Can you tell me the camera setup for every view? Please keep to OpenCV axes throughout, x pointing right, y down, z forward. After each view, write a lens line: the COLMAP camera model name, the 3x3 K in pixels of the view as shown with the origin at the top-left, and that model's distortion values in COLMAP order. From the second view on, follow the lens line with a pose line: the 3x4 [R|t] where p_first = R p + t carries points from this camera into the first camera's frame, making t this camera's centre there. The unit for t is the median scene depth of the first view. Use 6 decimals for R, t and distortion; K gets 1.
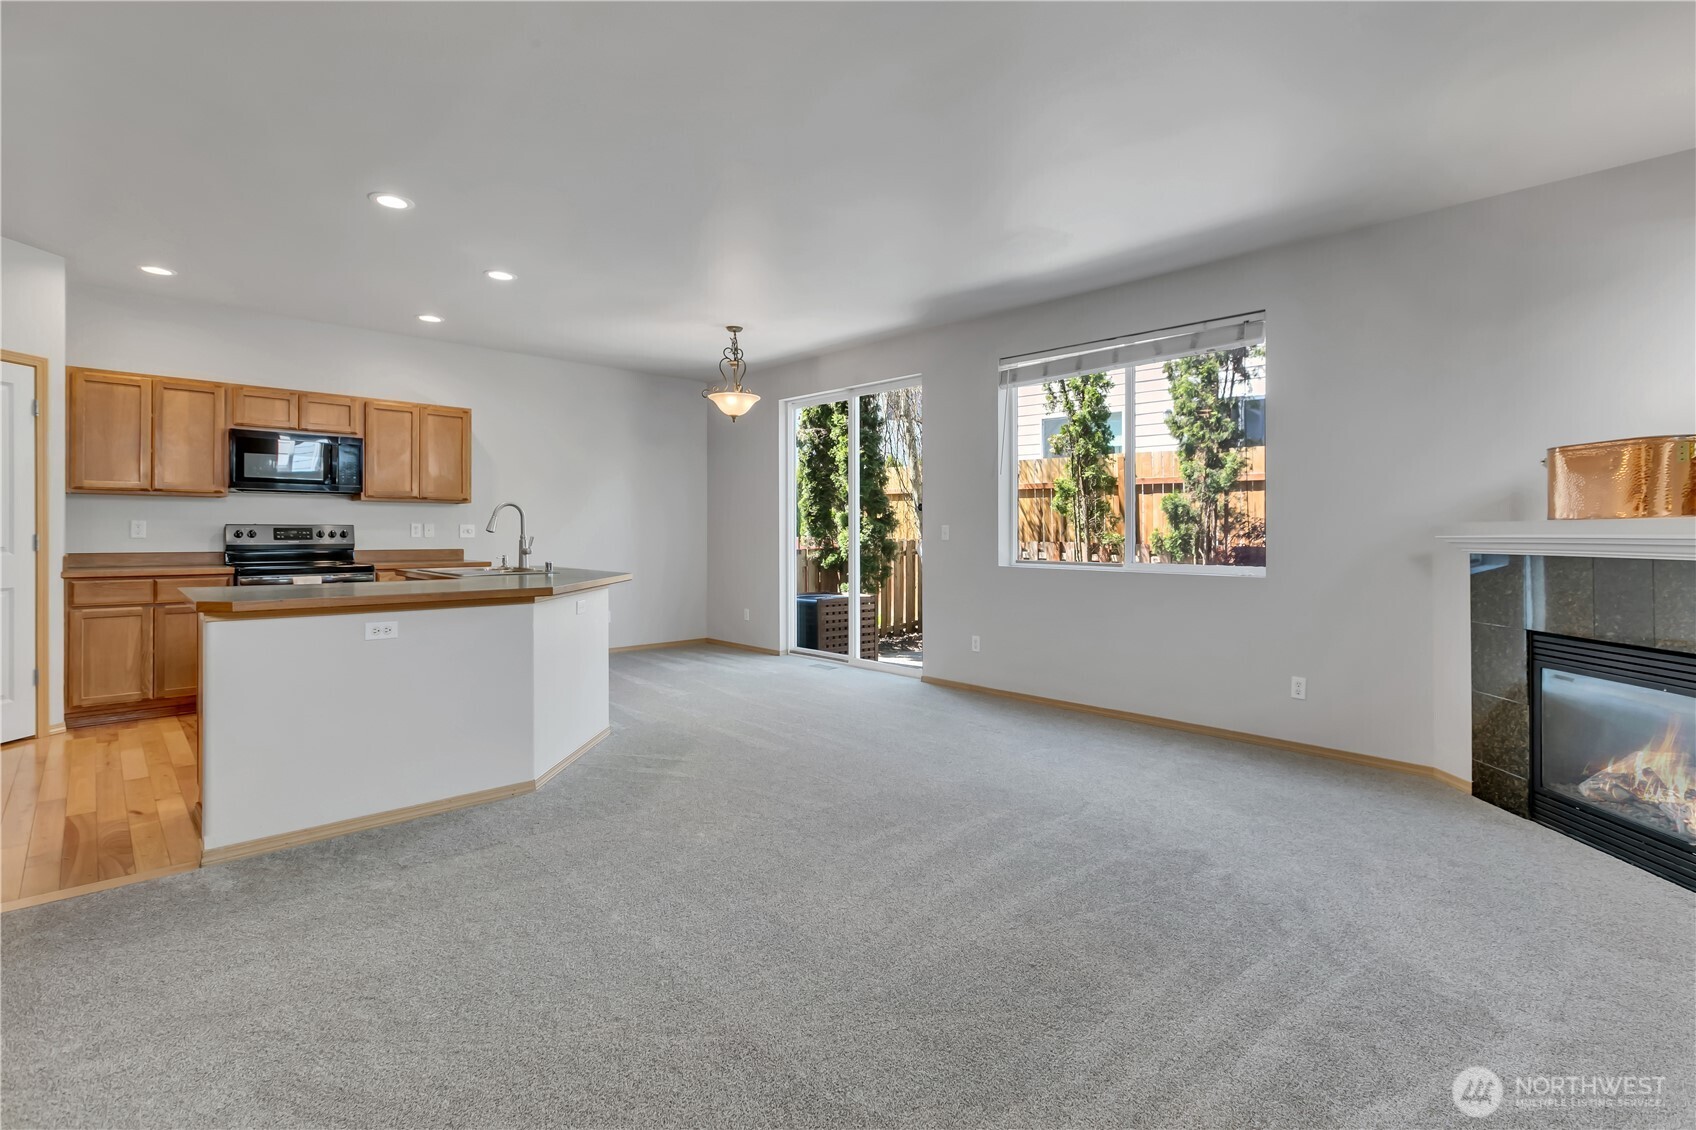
lens RADIAL K [[798.6, 0, 874.4], [0, 798.6, 535.6], [0, 0, 1]] dist [-0.001022, -0.000602]
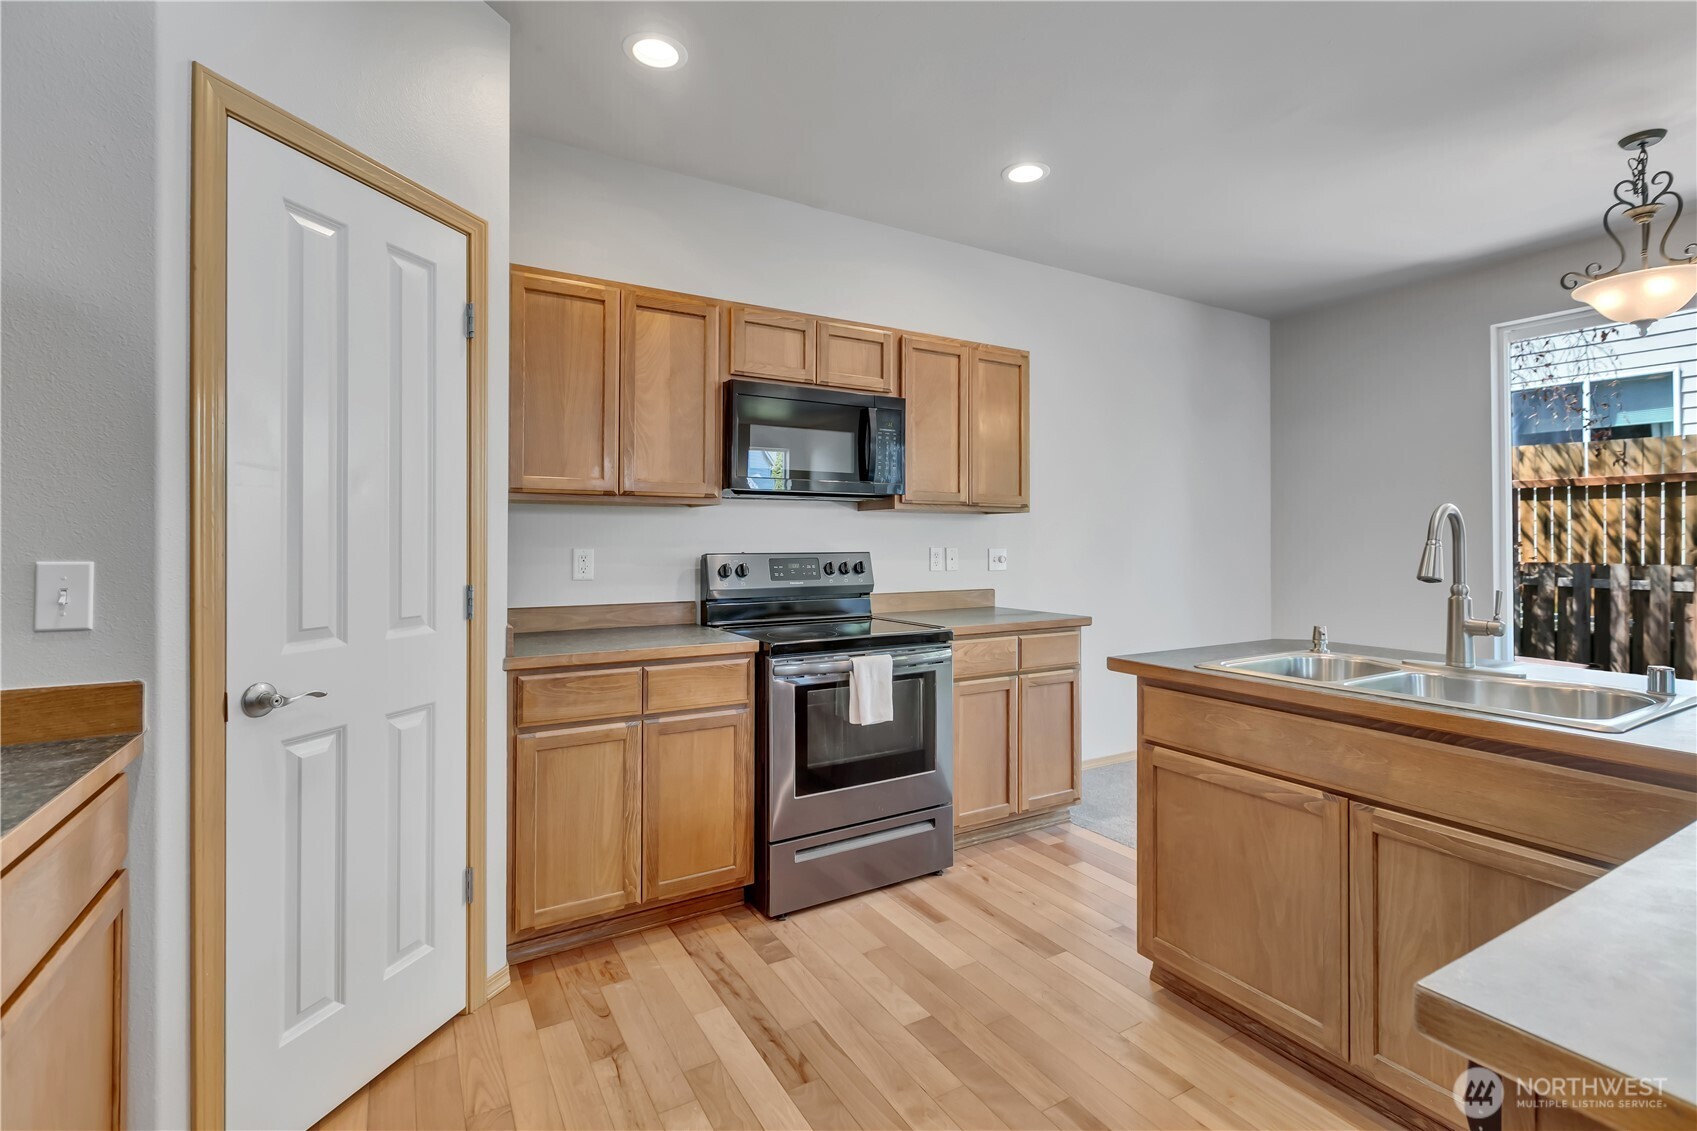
lens RADIAL K [[782.7, 0, 853.7], [0, 782.7, 537.2], [0, 0, 1]] dist [0.002377, -0.000045]
pose [[0.970000, -0.003590, -0.243077, -0.554438], [0.001126, 0.999947, -0.010273, -0.019311], [0.243101, 0.009691, 0.969953, 0.466308]]
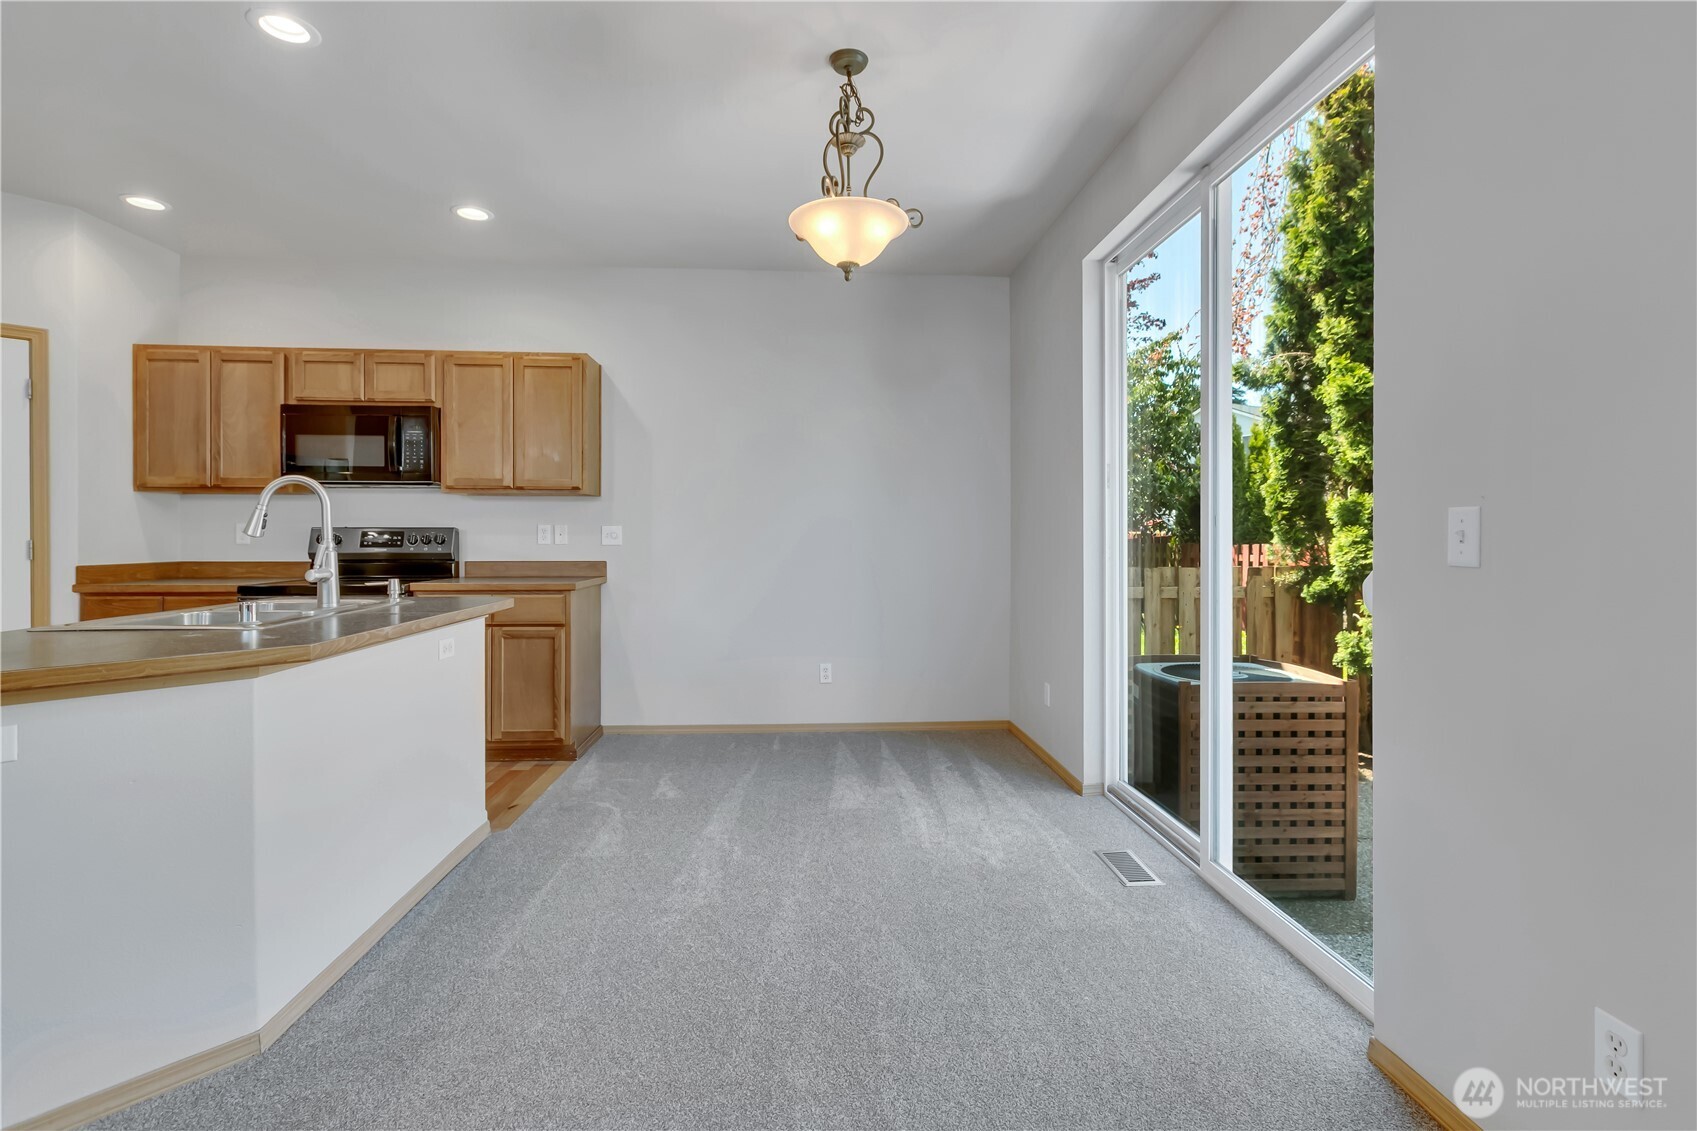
lens RADIAL K [[782.7, 0, 853.7], [0, 782.7, 537.2], [0, 0, 1]] dist [0.002377, -0.000045]
pose [[0.755163, -0.000928, -0.655536, 0.109970], [-0.002419, 0.999988, -0.004201, -0.002033], [0.655532, 0.004758, 0.755152, 0.734005]]
